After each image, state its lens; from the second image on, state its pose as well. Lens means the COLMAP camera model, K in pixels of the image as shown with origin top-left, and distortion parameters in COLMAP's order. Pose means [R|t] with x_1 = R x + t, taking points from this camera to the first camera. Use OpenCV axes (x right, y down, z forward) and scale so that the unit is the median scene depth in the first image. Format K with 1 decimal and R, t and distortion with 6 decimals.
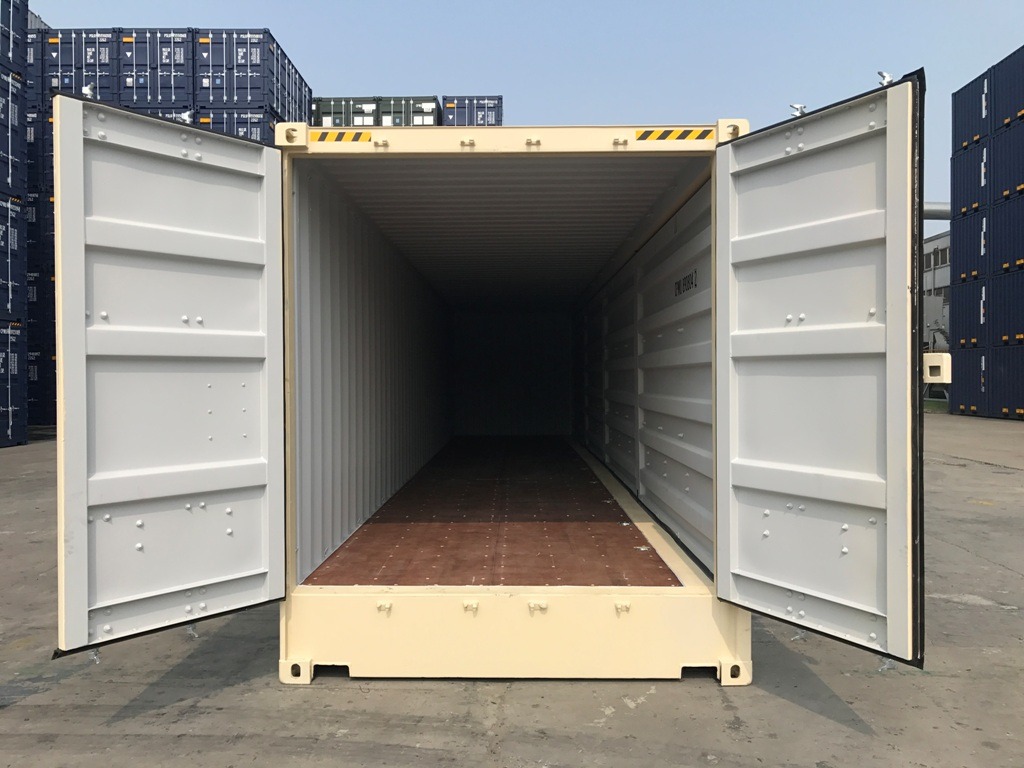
lens RADIAL K [[855.9, 0, 504.4], [0, 855.9, 382.7], [0, 0, 1]] dist [0.001305, 0.008747]
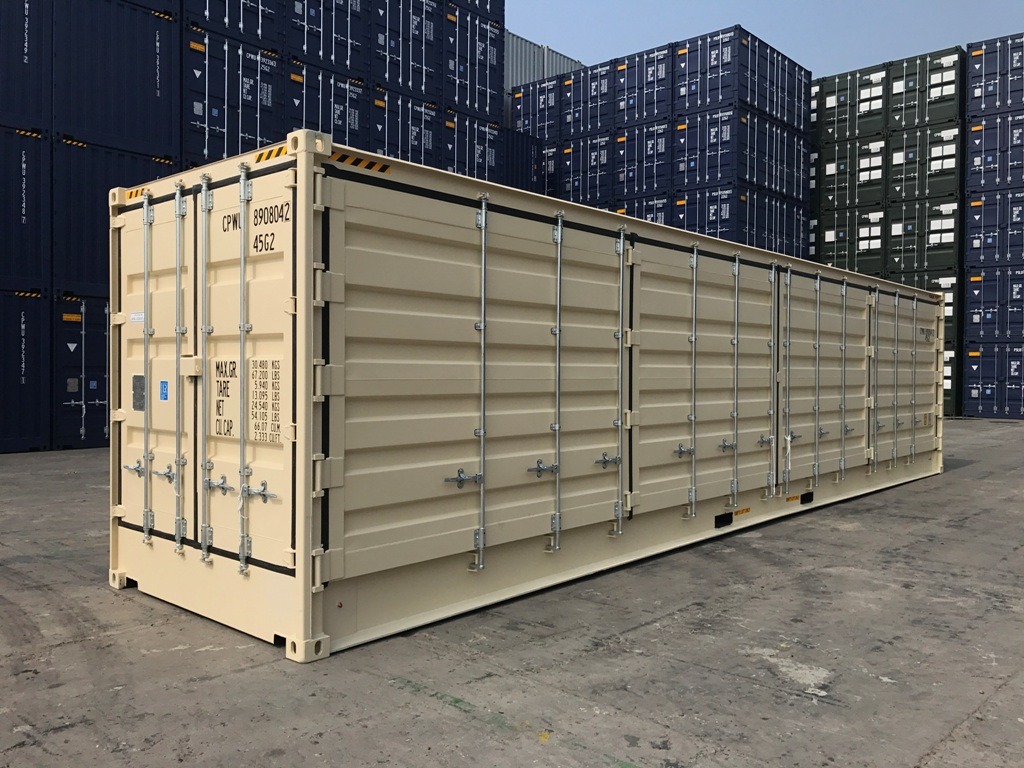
lens RADIAL K [[855.9, 0, 504.2], [0, 855.9, 382.0], [0, 0, 1]] dist [0.001305, 0.008747]
pose [[0.748820, 0.016462, -0.662569, 0.192897], [-0.011856, 0.999864, 0.011444, -0.001161], [0.662667, -0.000714, 0.748914, 0.062562]]
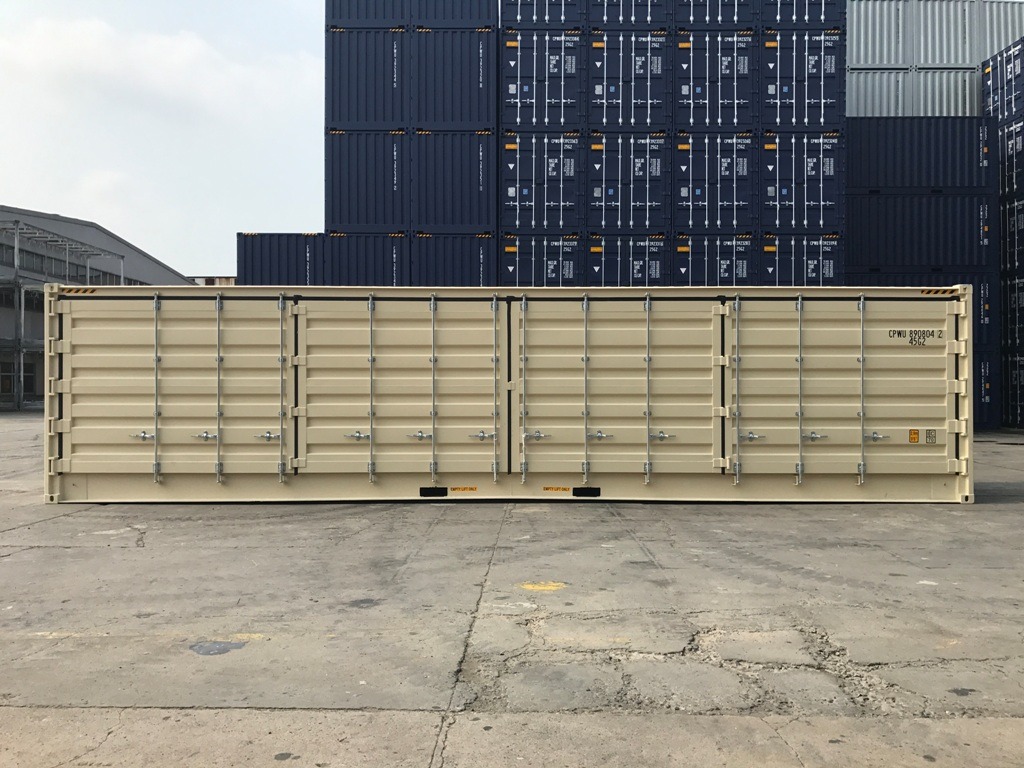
lens RADIAL K [[855.9, 0, 509.4], [0, 855.9, 380.8], [0, 0, 1]] dist [0.001305, 0.008747]
pose [[0.005252, 0.000292, -0.999986, 0.472138], [-0.004887, 0.999988, 0.000266, -0.003131], [0.999974, 0.004886, 0.005253, 0.394019]]
